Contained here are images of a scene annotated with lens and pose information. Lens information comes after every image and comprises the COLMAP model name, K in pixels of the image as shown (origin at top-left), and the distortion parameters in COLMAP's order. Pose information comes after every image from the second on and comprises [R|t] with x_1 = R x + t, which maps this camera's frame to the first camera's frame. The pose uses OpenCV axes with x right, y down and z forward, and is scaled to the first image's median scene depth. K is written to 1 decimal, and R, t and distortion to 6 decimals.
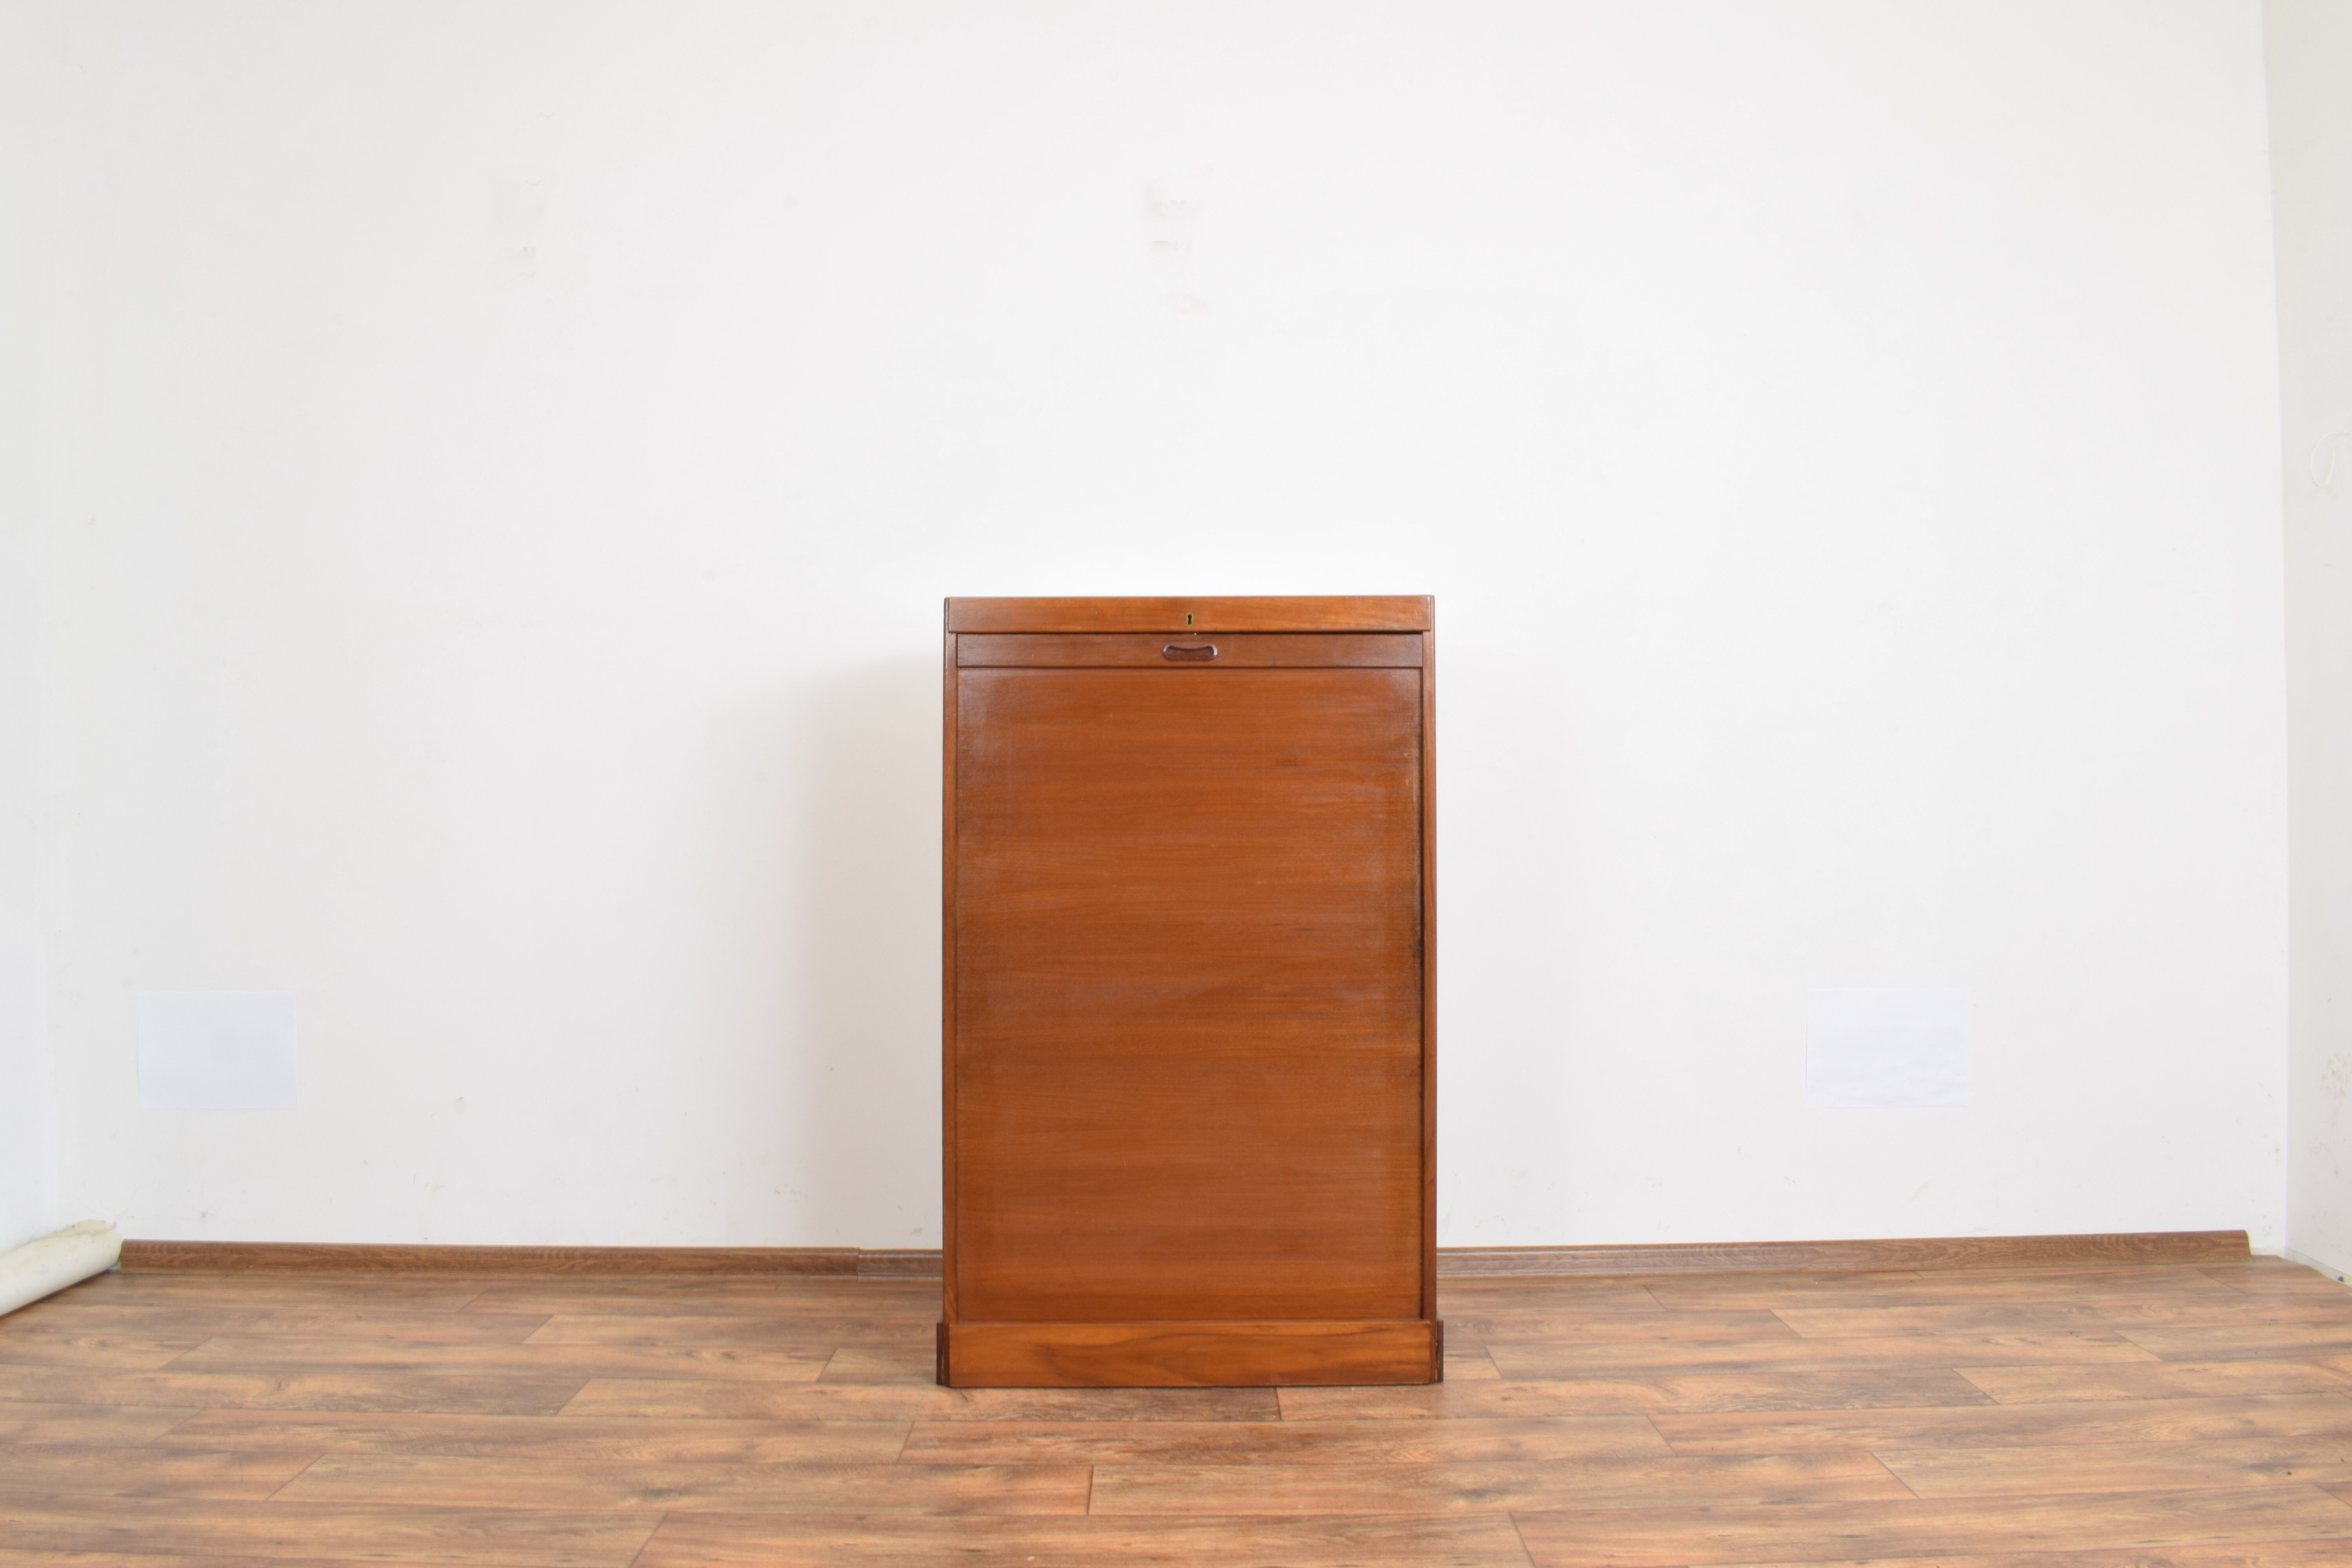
lens RADIAL K [[1828.4, 0, 1250.4], [0, 1828.4, 758.0], [0, 0, 1]] dist [-0.091756, 0.017760]
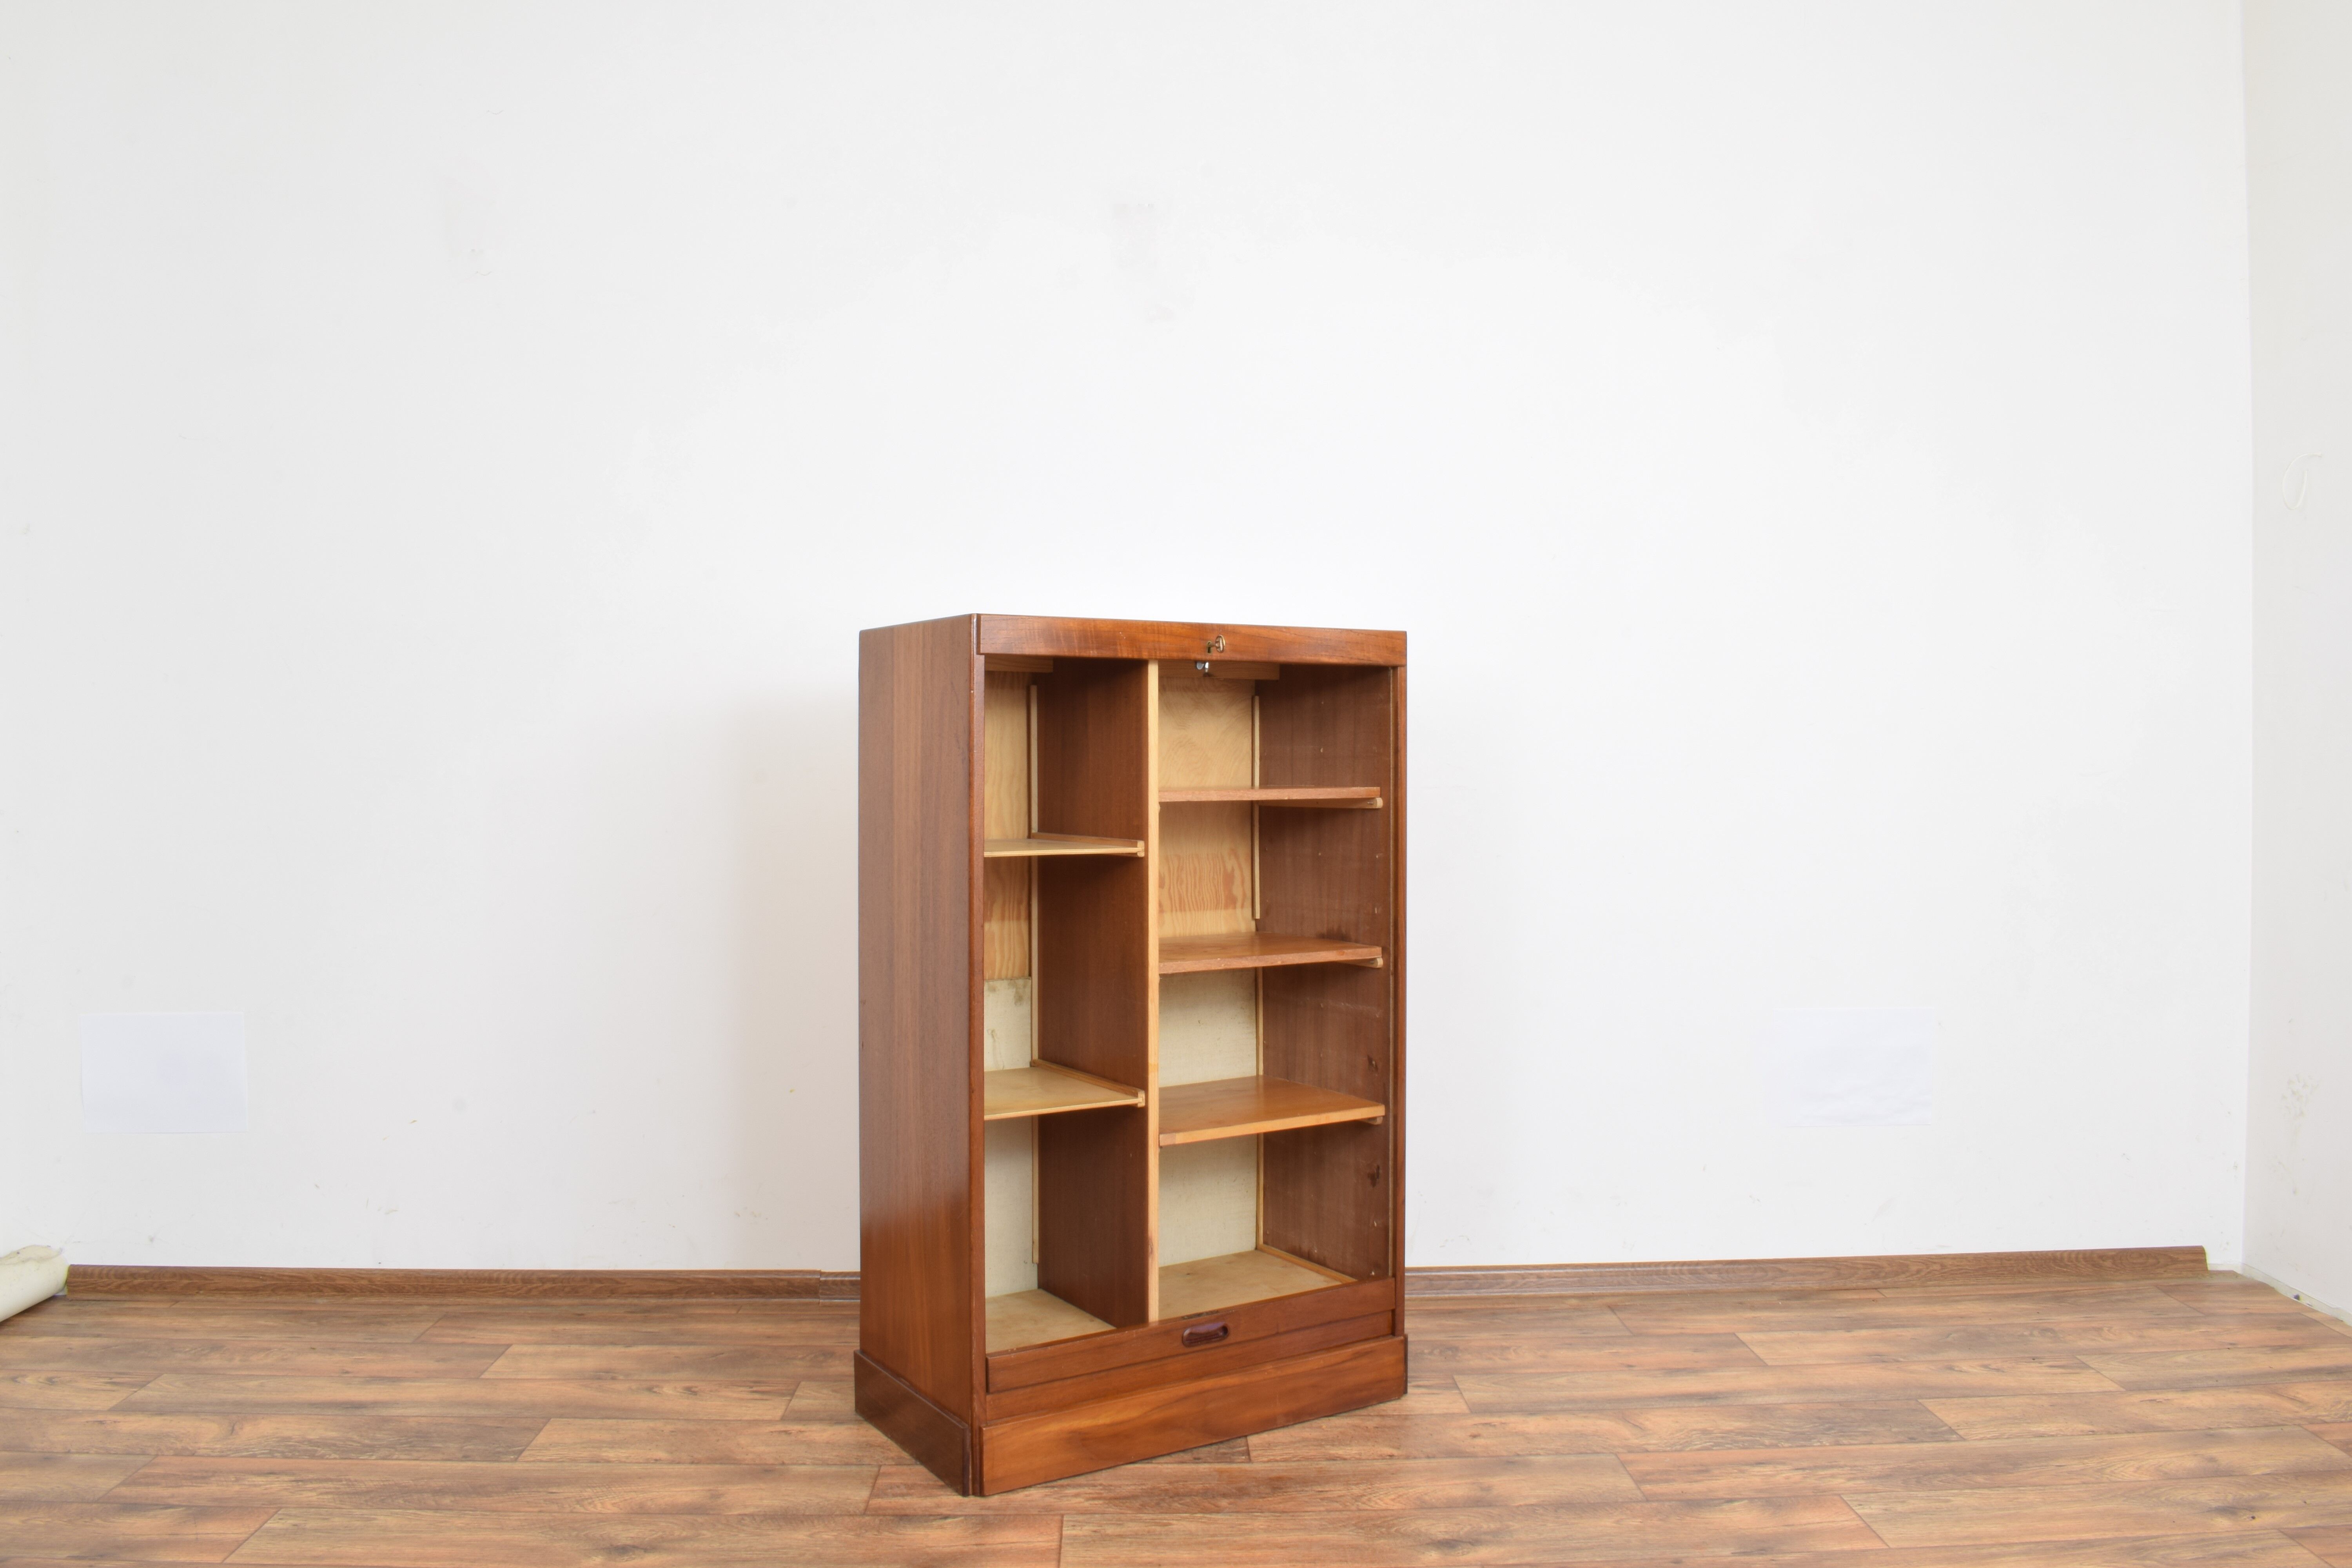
lens RADIAL K [[1828.4, 0, 1245.9], [0, 1828.4, 754.0], [0, 0, 1]] dist [-0.091756, 0.017760]
pose [[0.999689, 0.004419, 0.024532, -0.011290], [-0.004990, 0.999717, 0.023270, -0.045308], [-0.024423, -0.023386, 0.999428, 0.015663]]
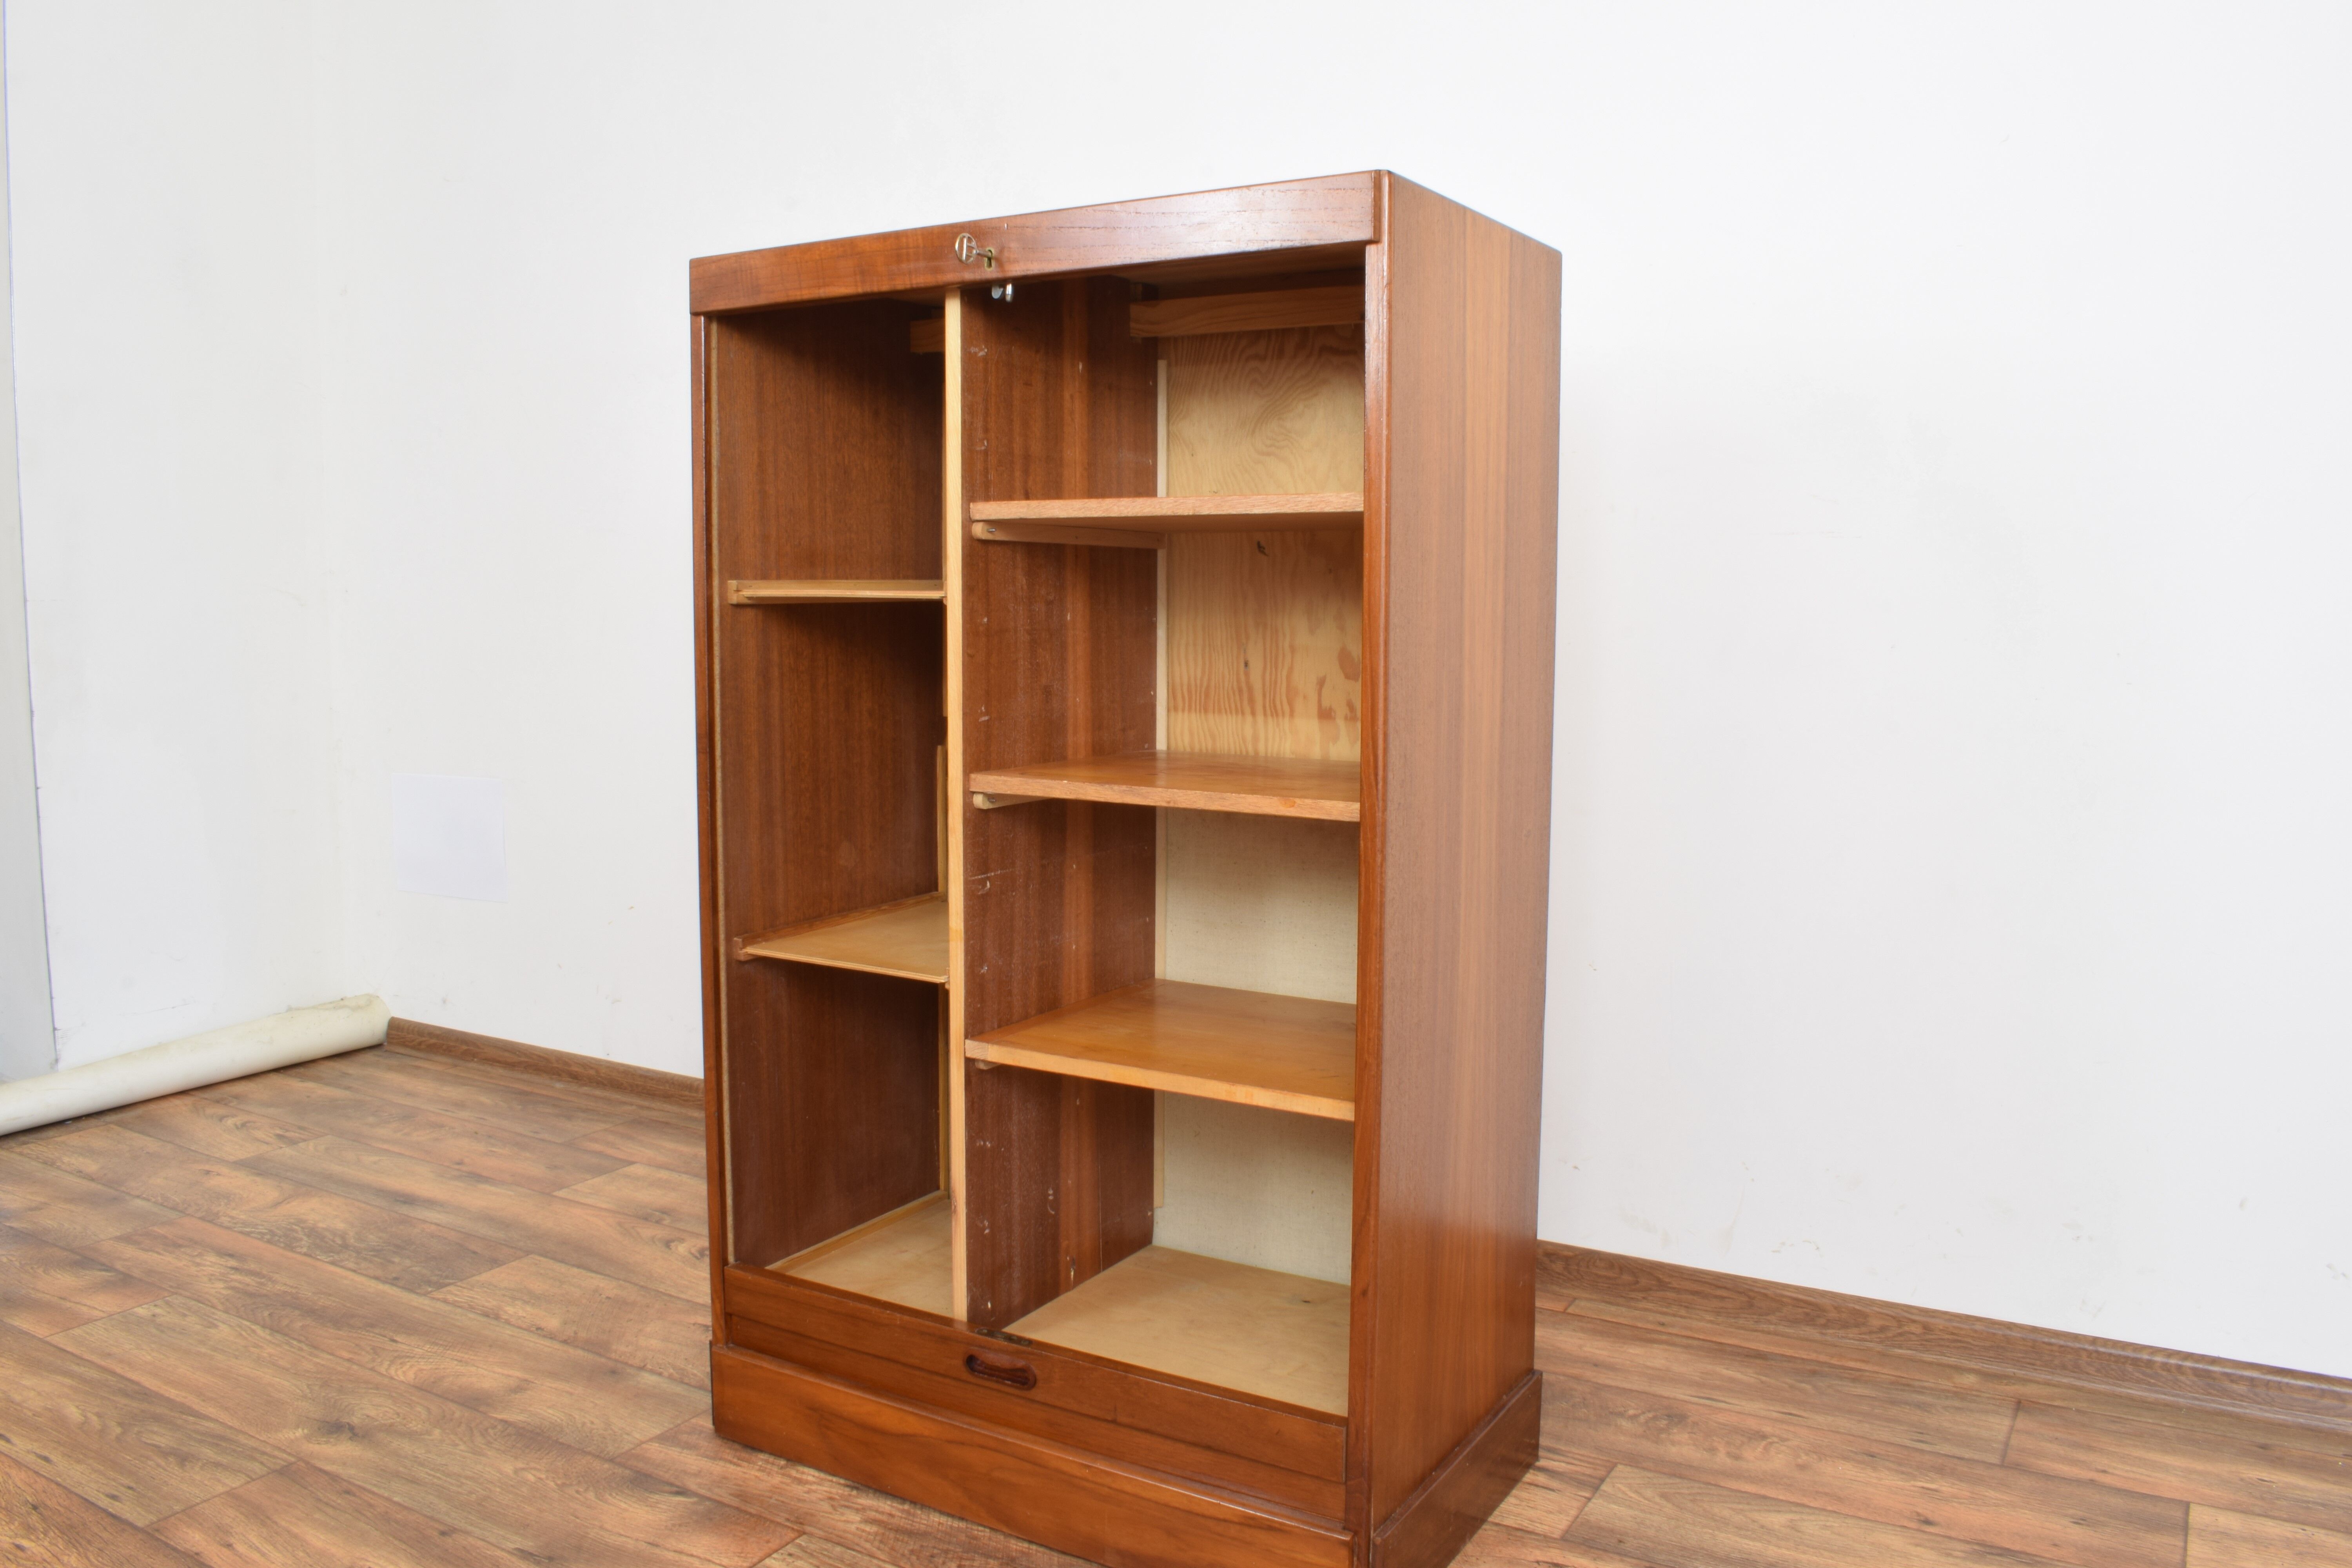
lens RADIAL K [[1828.4, 0, 1223.5], [0, 1828.4, 789.5], [0, 0, 1]] dist [-0.091756, 0.017760]
pose [[0.852776, 0.066372, -0.518042, 0.357719], [0.002630, 0.991334, 0.131340, 0.012159], [0.522269, -0.113366, 0.845212, 0.477365]]
